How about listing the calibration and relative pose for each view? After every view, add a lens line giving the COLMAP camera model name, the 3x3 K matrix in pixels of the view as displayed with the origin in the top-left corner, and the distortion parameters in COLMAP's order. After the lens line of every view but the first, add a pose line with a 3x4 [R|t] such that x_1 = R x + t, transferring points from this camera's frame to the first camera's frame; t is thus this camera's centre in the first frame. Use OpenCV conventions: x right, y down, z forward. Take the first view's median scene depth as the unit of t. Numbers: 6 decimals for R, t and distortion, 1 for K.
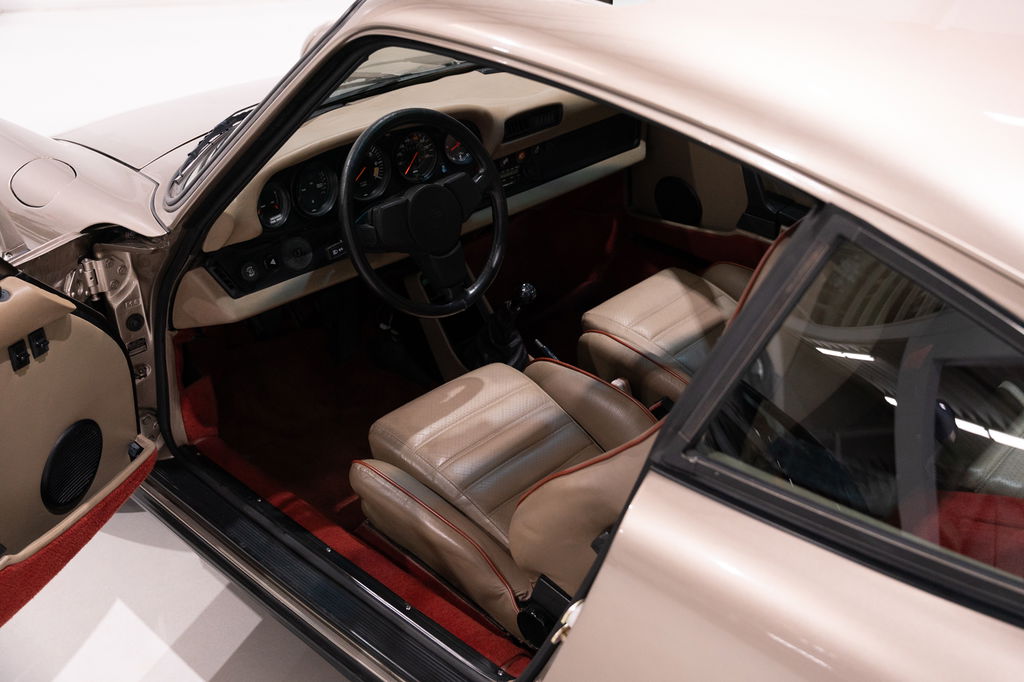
lens RADIAL K [[1012.7, 0, 512.0], [0, 1012.7, 341.0], [0, 0, 1]] dist [0.018665, 0.014550]
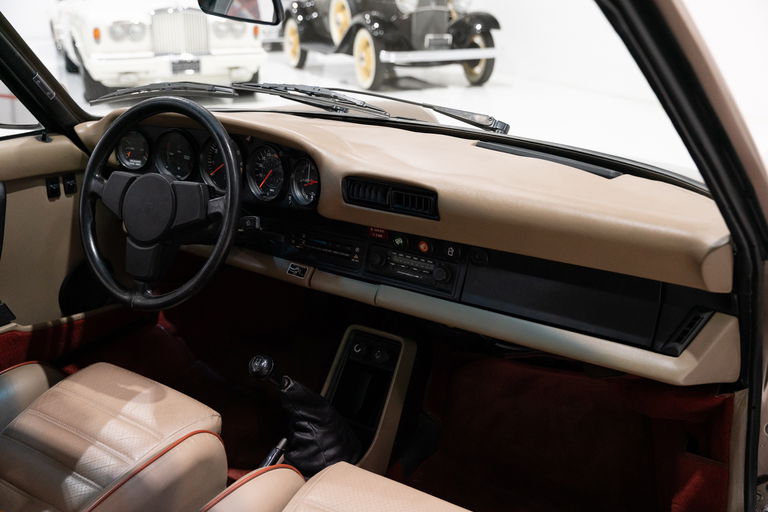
lens RADIAL K [[722.3, 0, 384.0], [0, 722.3, 256.0], [0, 0, 1]] dist [-0.070315, 0.001679]
pose [[0.215731, 0.347279, -0.912610, 0.570576], [-0.500502, 0.841832, 0.202033, -0.310588], [0.838426, 0.413178, 0.355424, 0.899240]]
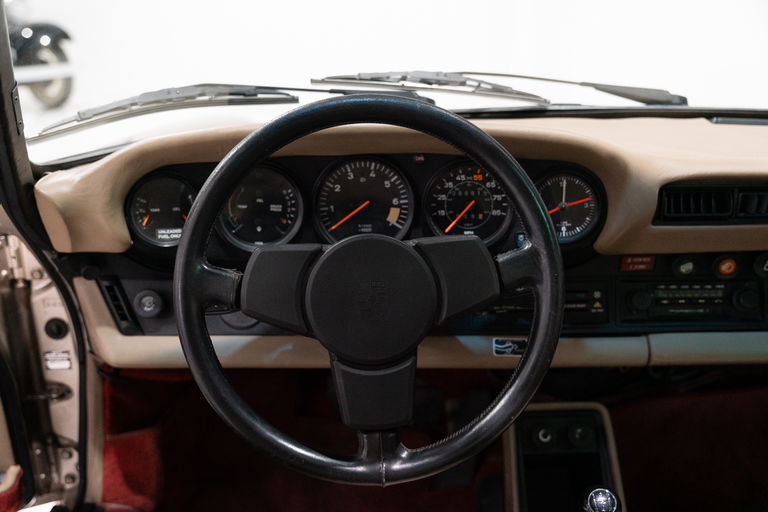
lens RADIAL K [[780.2, 0, 384.0], [0, 780.2, 256.0], [0, 0, 1]] dist [-0.011141, 0.008834]
pose [[0.703558, 0.218606, -0.676179, 0.185887], [-0.344483, 0.937153, -0.055454, -0.115260], [0.621560, 0.271948, 0.734648, 0.655387]]
